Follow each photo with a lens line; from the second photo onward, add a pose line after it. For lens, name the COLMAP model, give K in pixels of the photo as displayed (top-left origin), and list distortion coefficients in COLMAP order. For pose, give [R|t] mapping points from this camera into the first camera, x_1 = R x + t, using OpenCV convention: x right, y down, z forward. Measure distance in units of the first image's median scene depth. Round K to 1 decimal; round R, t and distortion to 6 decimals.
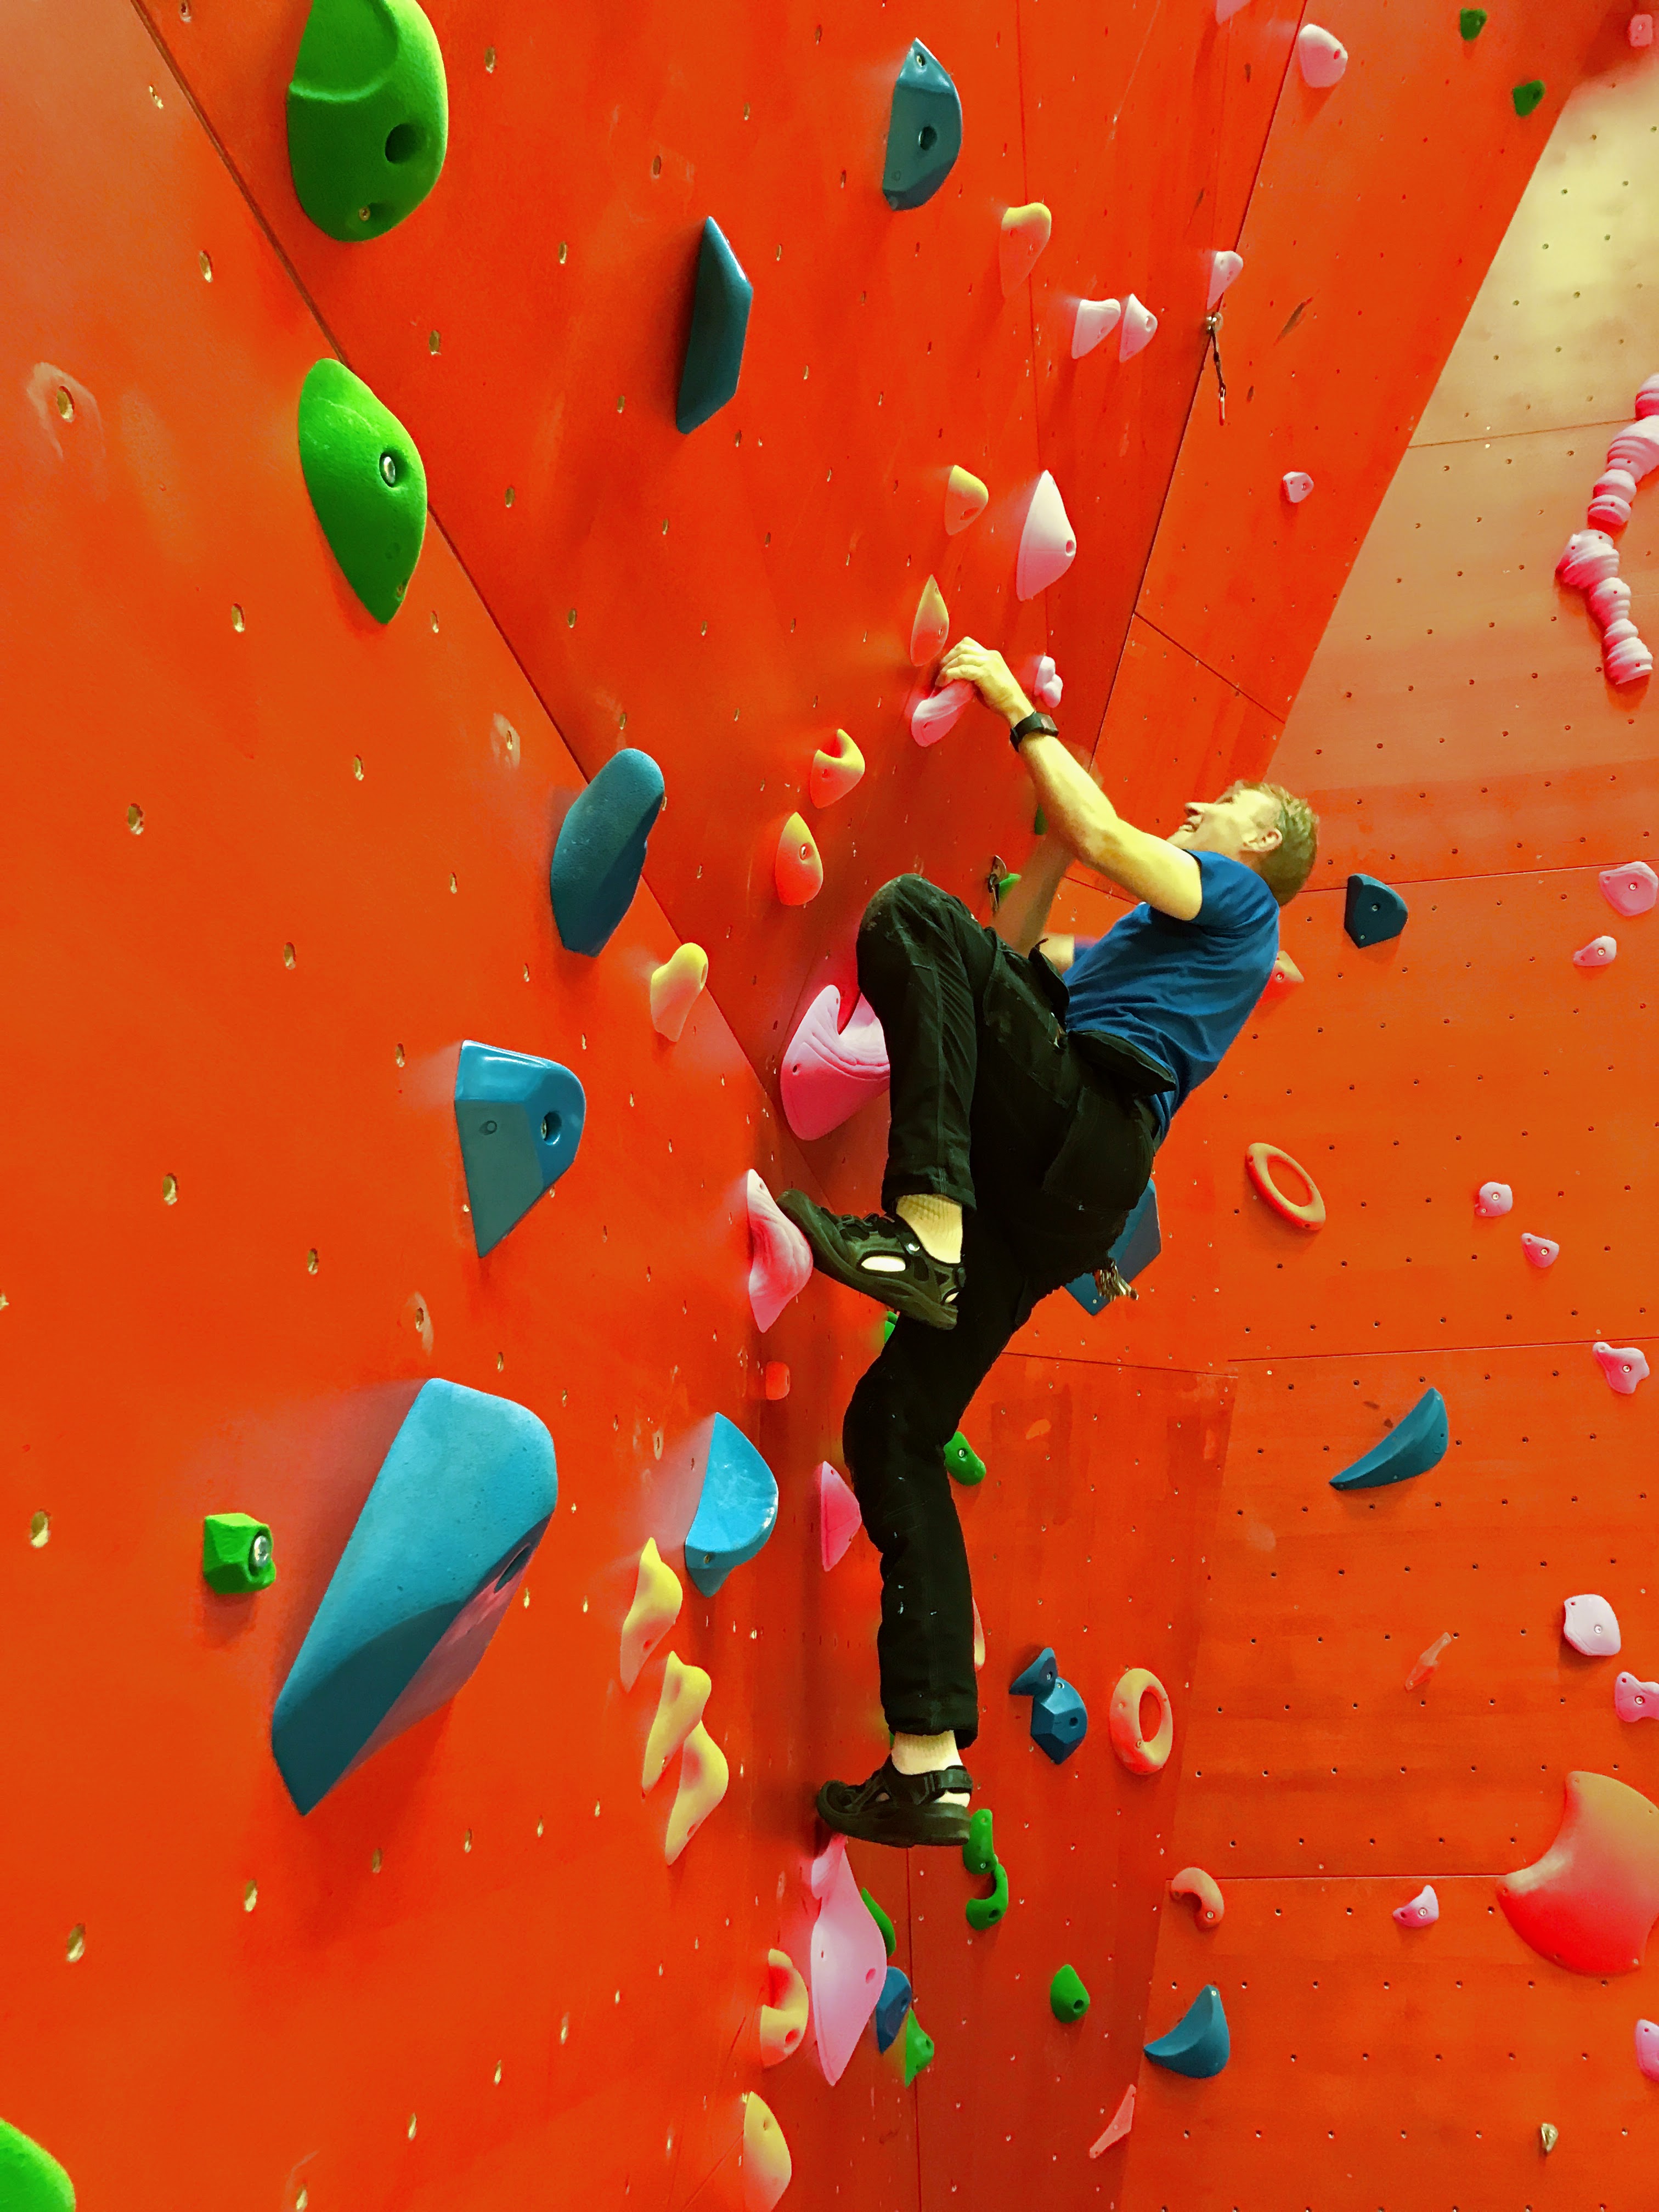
lens RADIAL K [[1820.1, 0, 835.3], [0, 1820.1, 1085.2], [0, 0, 1]] dist [0.071463, -0.126945]
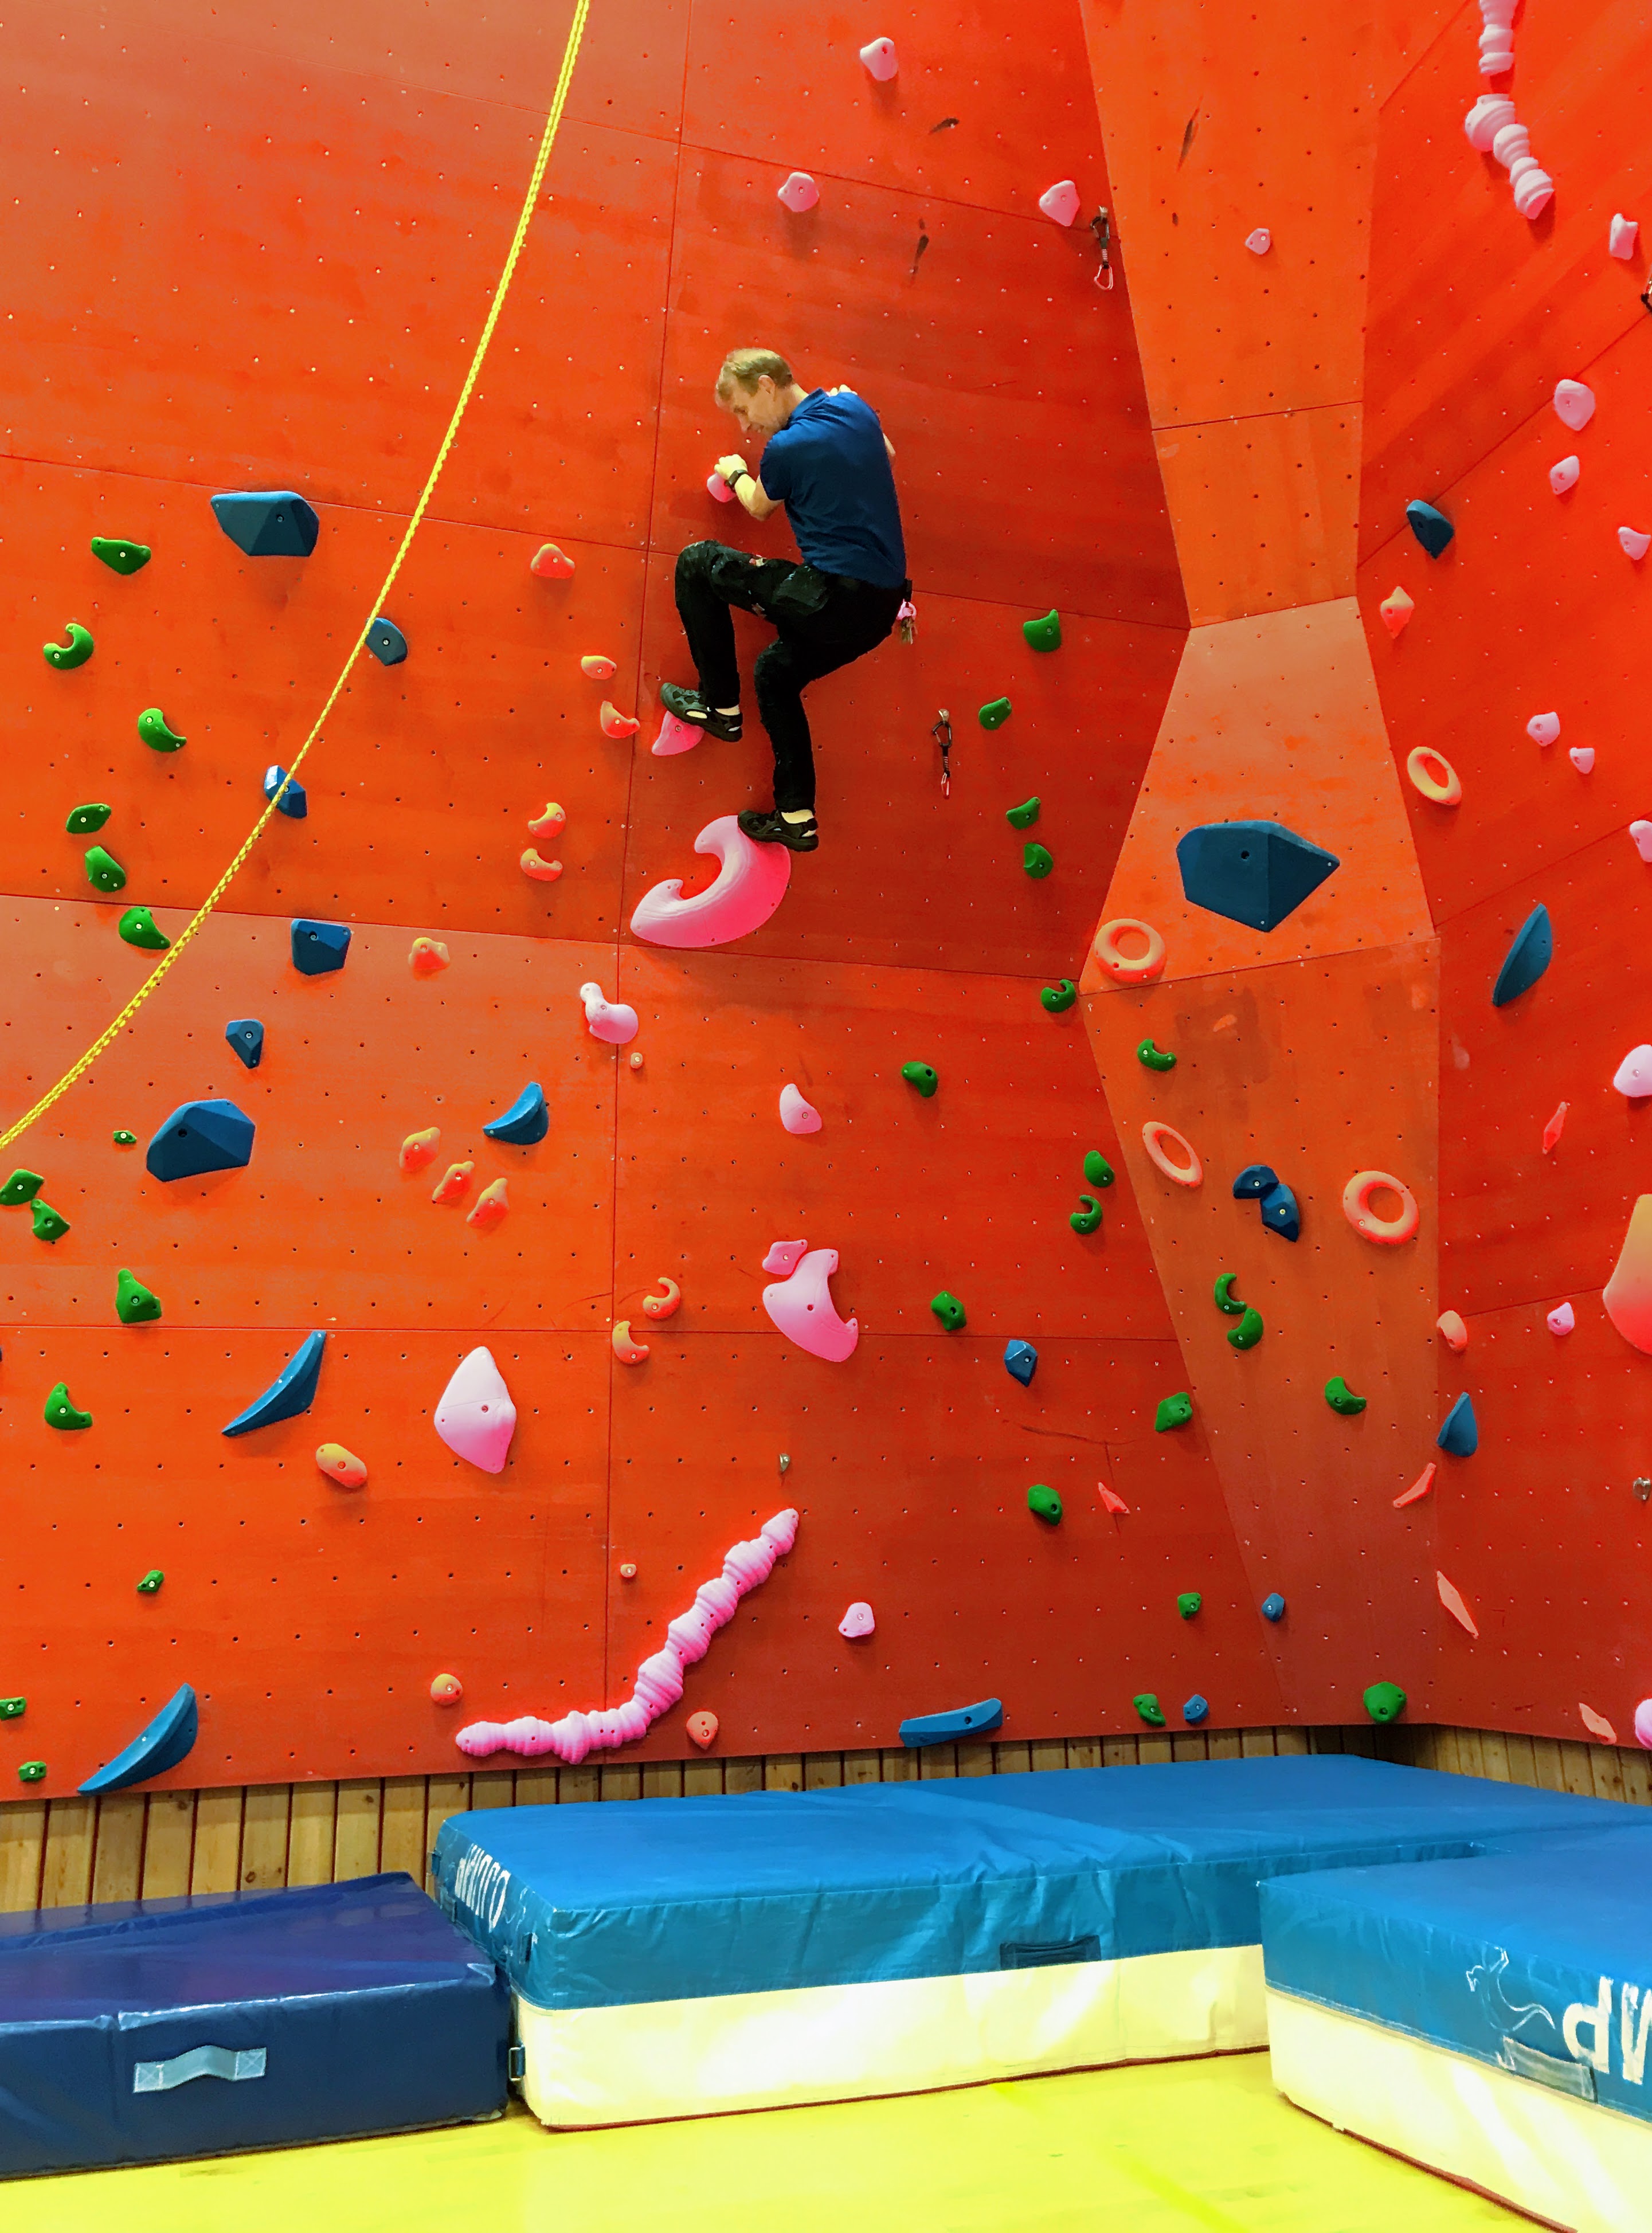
lens RADIAL K [[1942.1, 0, 828.8], [0, 1942.1, 1083.5], [0, 0, 1]] dist [0.038748, 0.001039]
pose [[0.438796, -0.193684, -0.877465, 1.277937], [0.291181, 0.954453, -0.065067, 0.237358], [0.850101, -0.226950, 0.475207, -0.004436]]
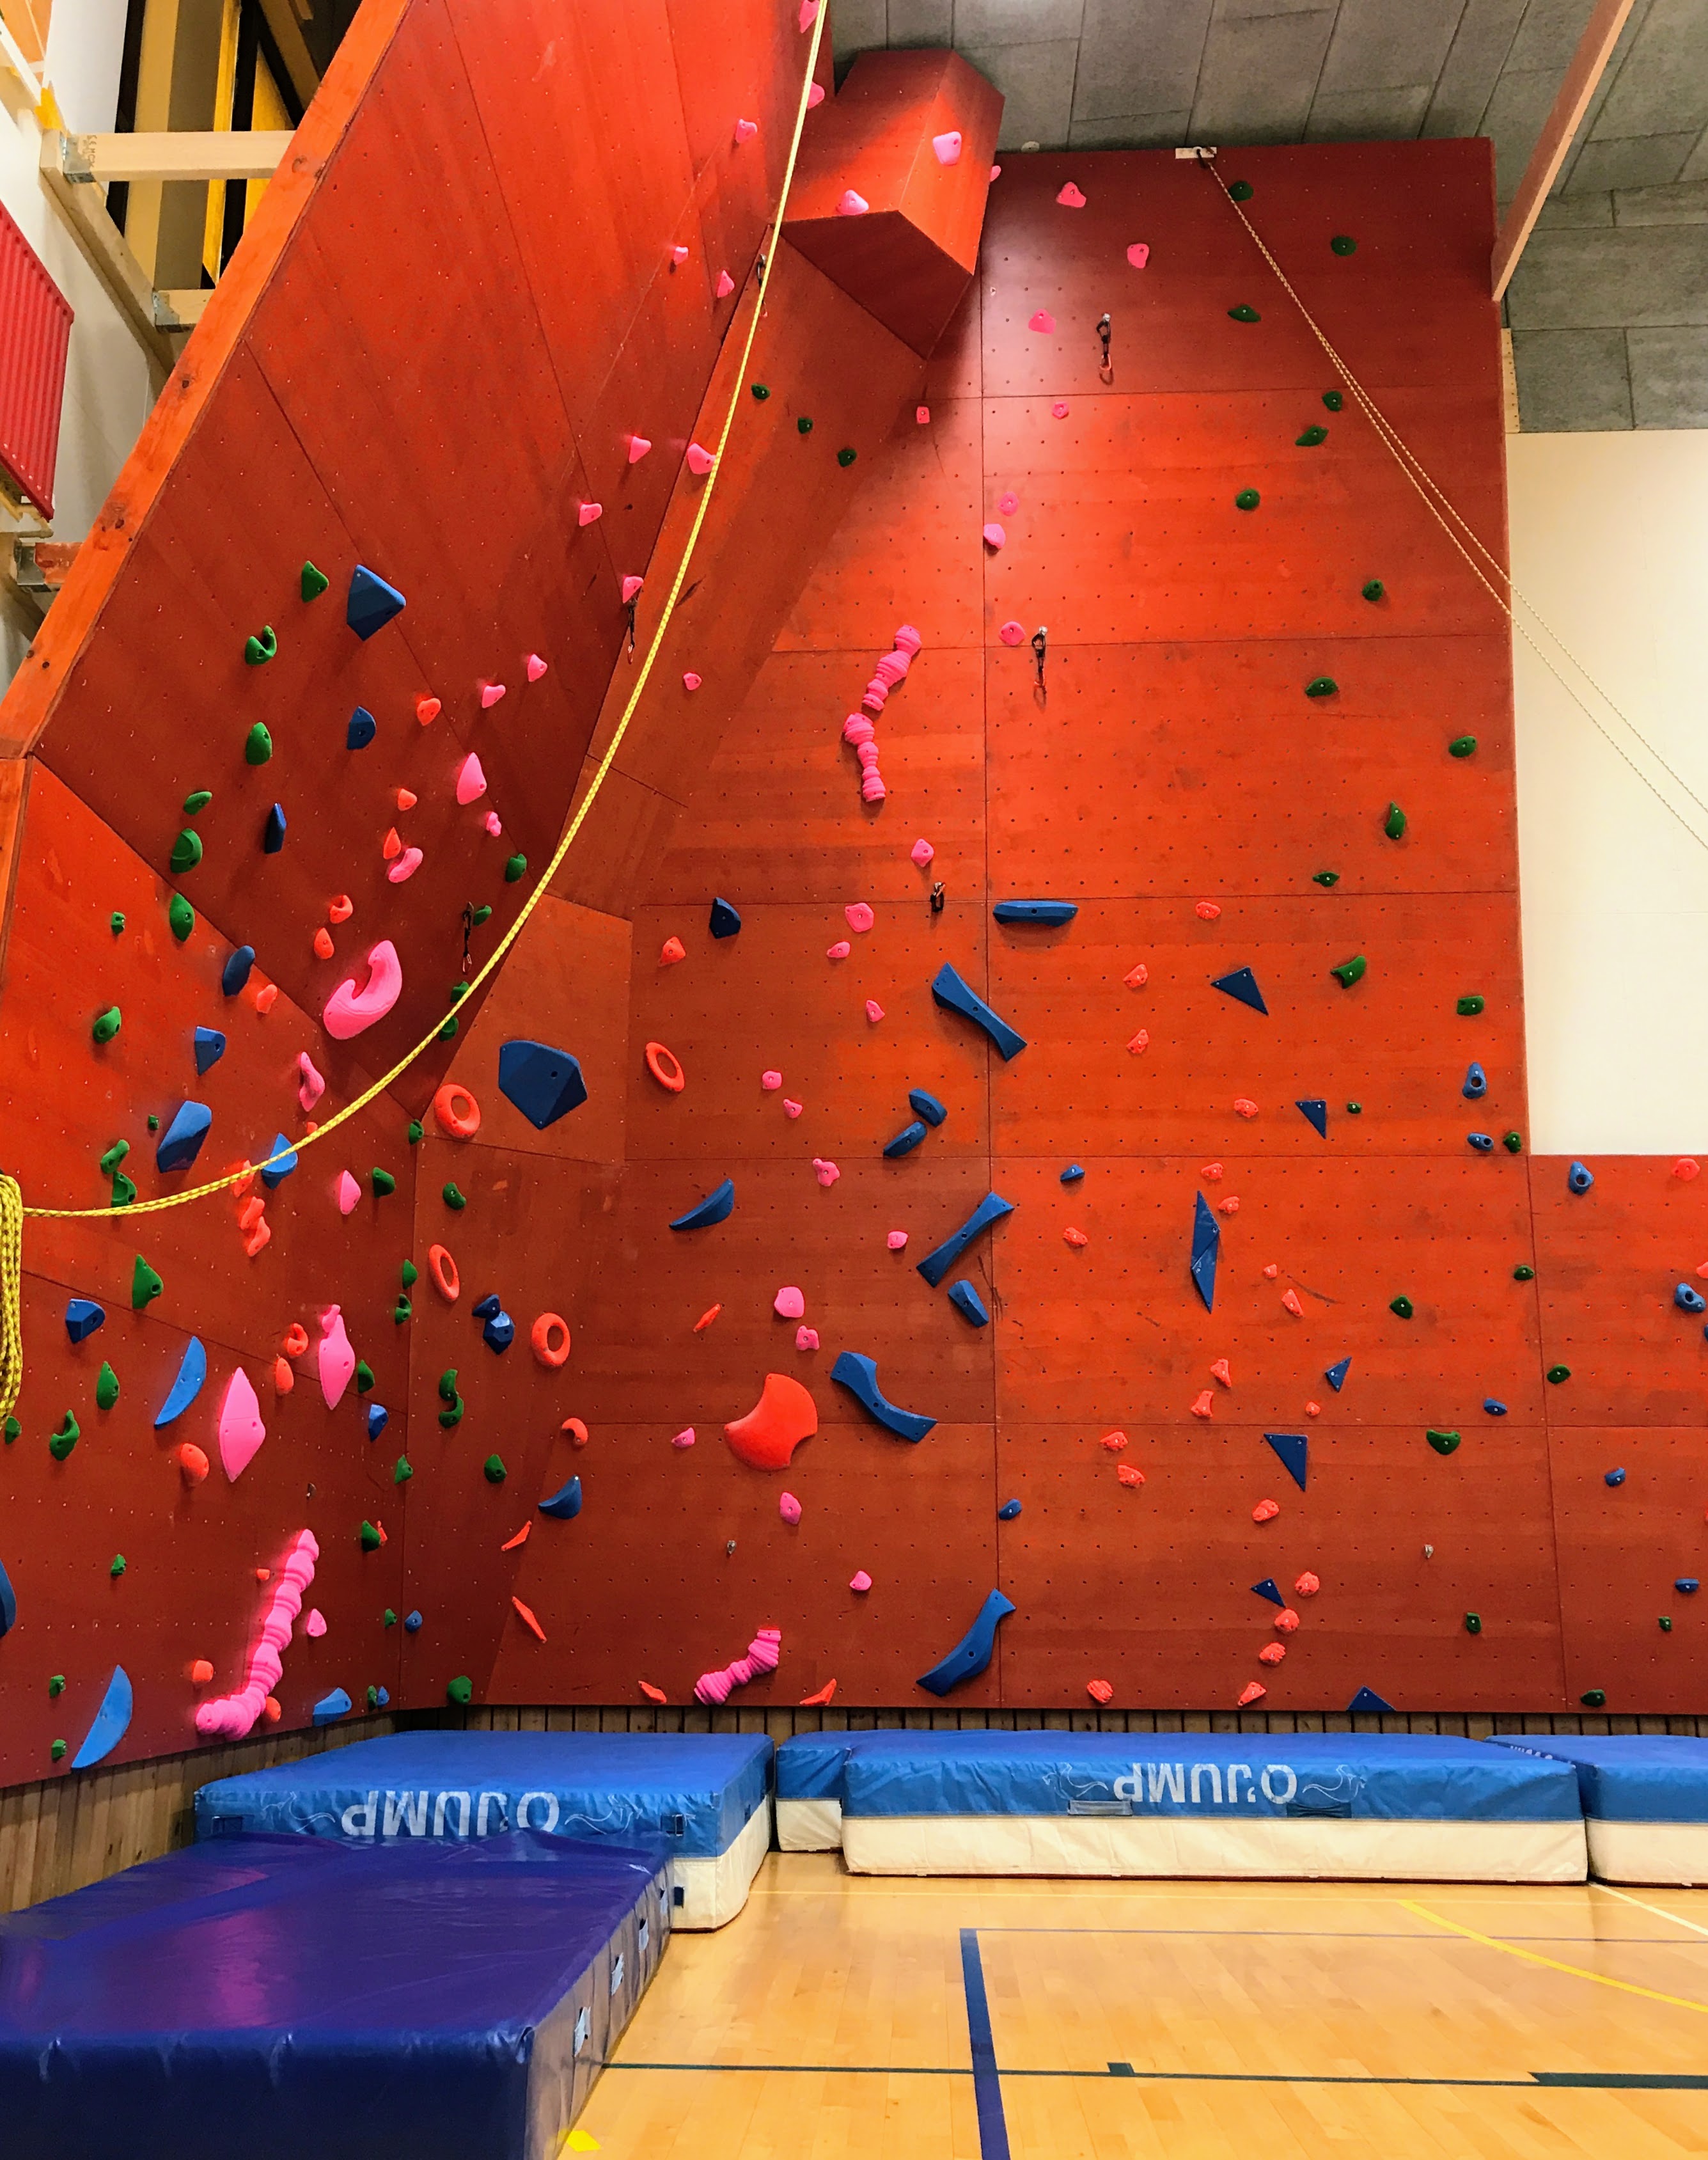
lens RADIAL K [[2166.3, 0, 854.0], [0, 2166.3, 1080.0], [0, 0, 1]] dist [0.091897, 0.001188]
pose [[0.994078, 0.060532, 0.090253, 0.264007], [-0.067263, 0.995024, 0.073511, -0.114029], [-0.085354, -0.079146, 0.993202, -1.279580]]
